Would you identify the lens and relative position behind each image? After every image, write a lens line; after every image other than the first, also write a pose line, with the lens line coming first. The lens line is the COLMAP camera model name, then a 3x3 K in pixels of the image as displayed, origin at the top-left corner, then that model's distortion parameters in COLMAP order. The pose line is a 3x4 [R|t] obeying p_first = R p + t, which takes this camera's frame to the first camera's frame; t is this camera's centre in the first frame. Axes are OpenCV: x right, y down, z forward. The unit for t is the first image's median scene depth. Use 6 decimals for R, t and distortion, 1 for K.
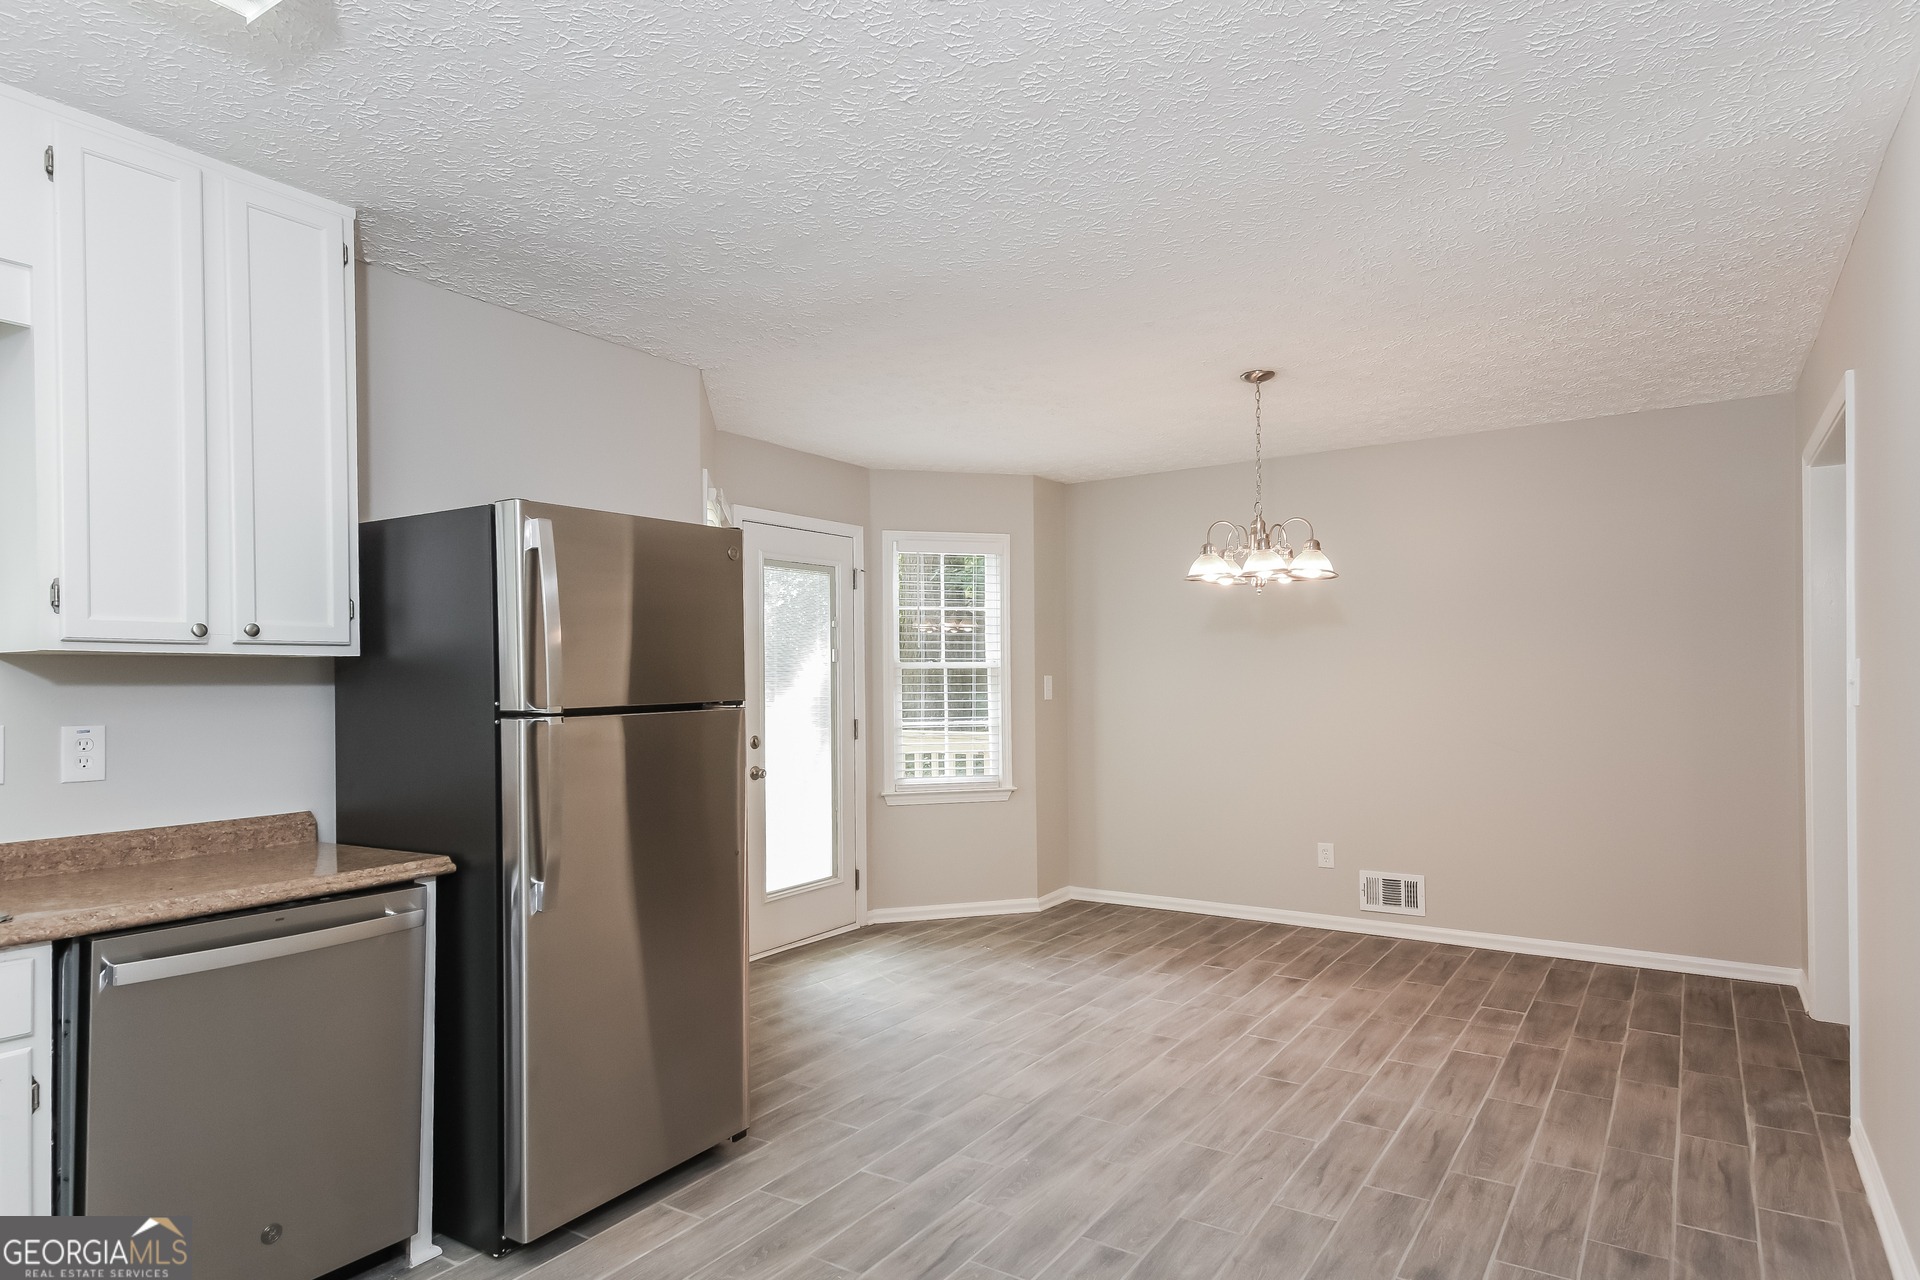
lens RADIAL K [[1101.3, 0, 959.5], [0, 1101.3, 681.3], [0, 0, 1]] dist [0.037944, 0.000330]
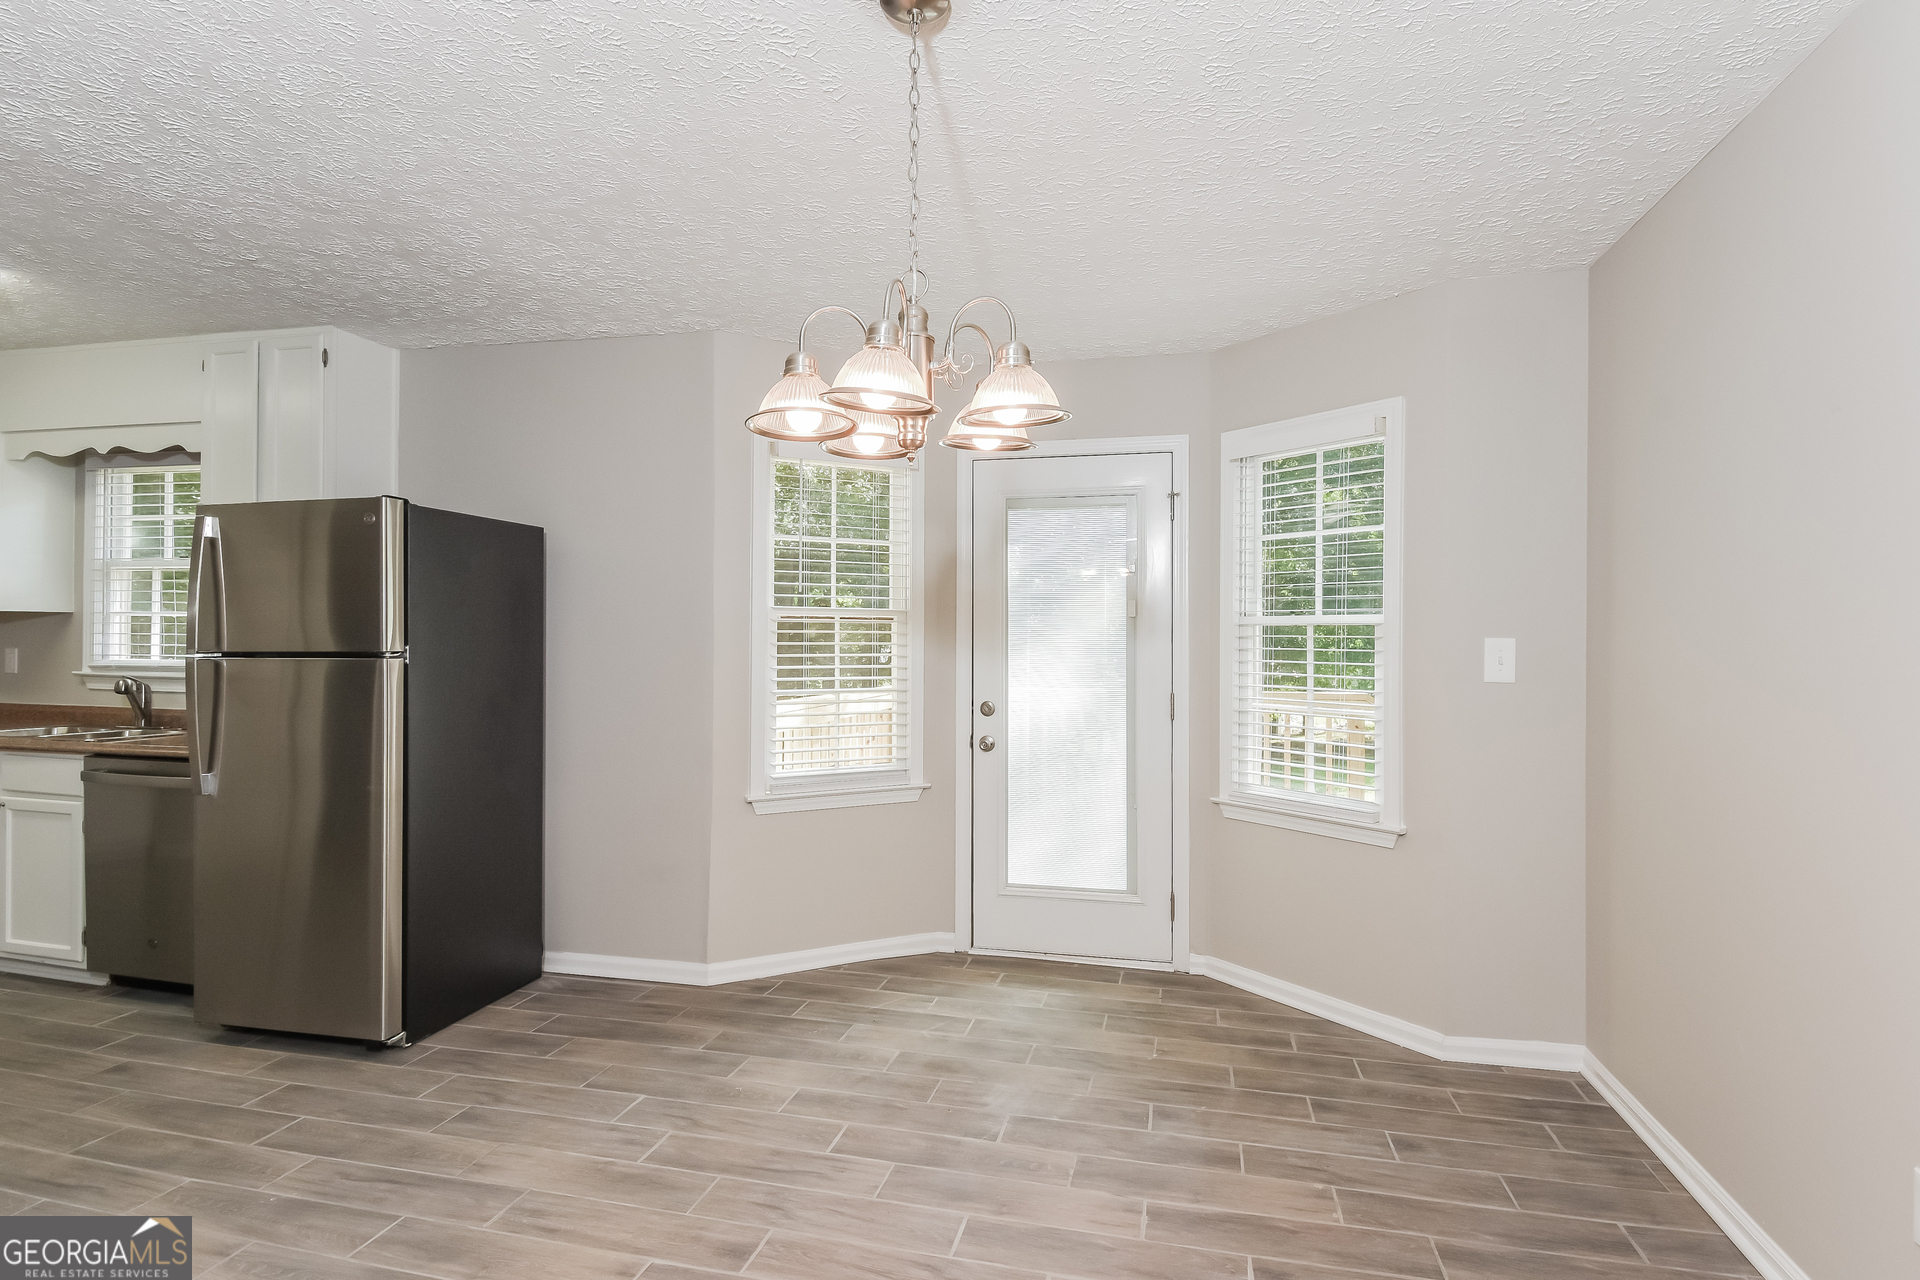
lens RADIAL K [[976.9, 0, 960.0], [0, 976.9, 640.0], [0, 0, 1]] dist [0.035222, -0.030634]
pose [[0.338142, 0.006418, -0.941073, 0.576094], [-0.012417, 0.999920, 0.002357, -0.001965], [0.941013, 0.010888, 0.338195, 0.755455]]
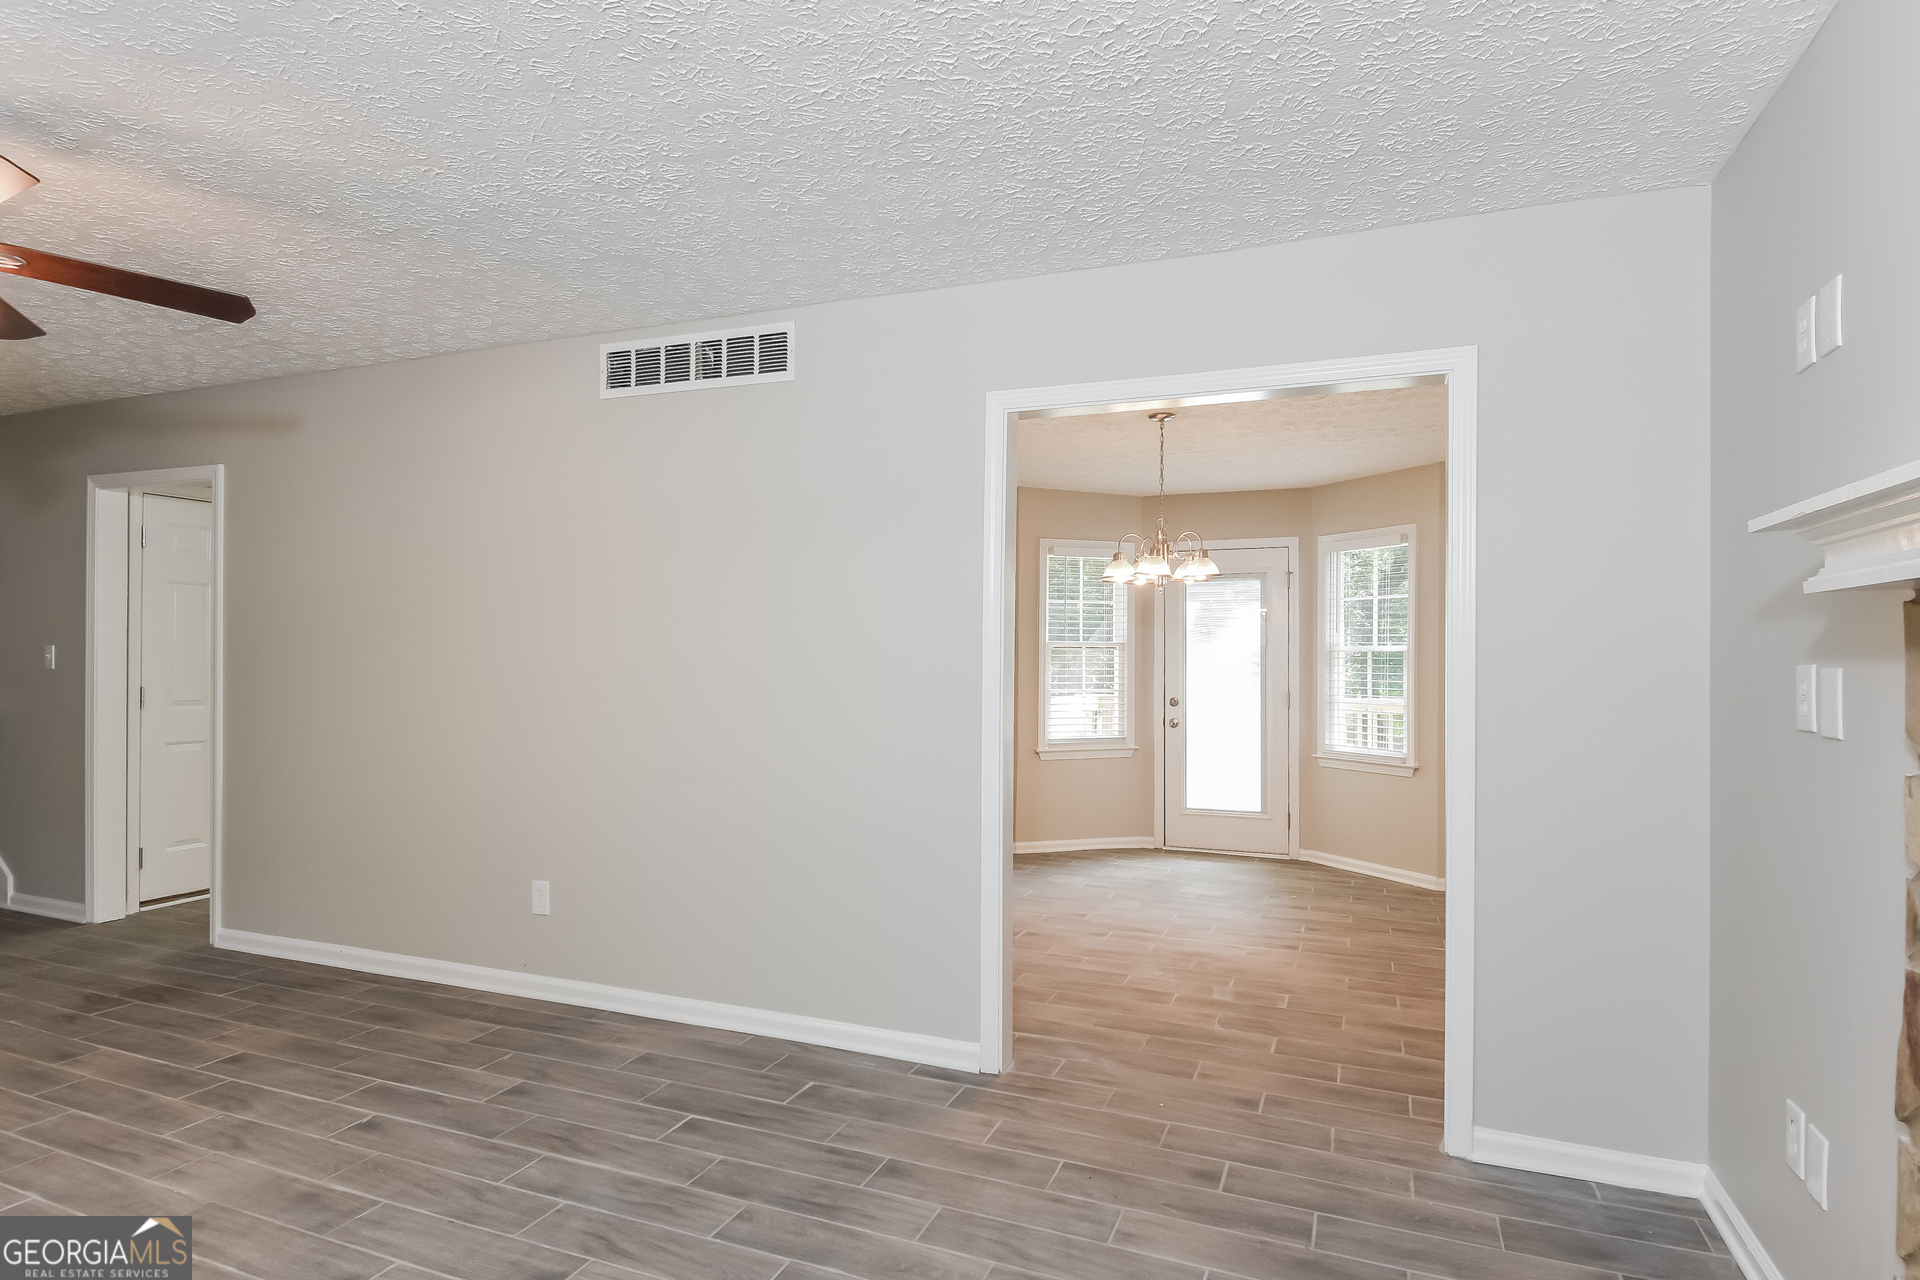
lens RADIAL K [[1021.2, 0, 941.9], [0, 1021.2, 650.9], [0, 0, 1]] dist [0.001621, 0.000005]
pose [[0.181743, -0.003991, -0.983338, 1.152890], [-0.011746, 0.999912, -0.006229, -0.000712], [0.983276, 0.012683, 0.181681, 0.477535]]
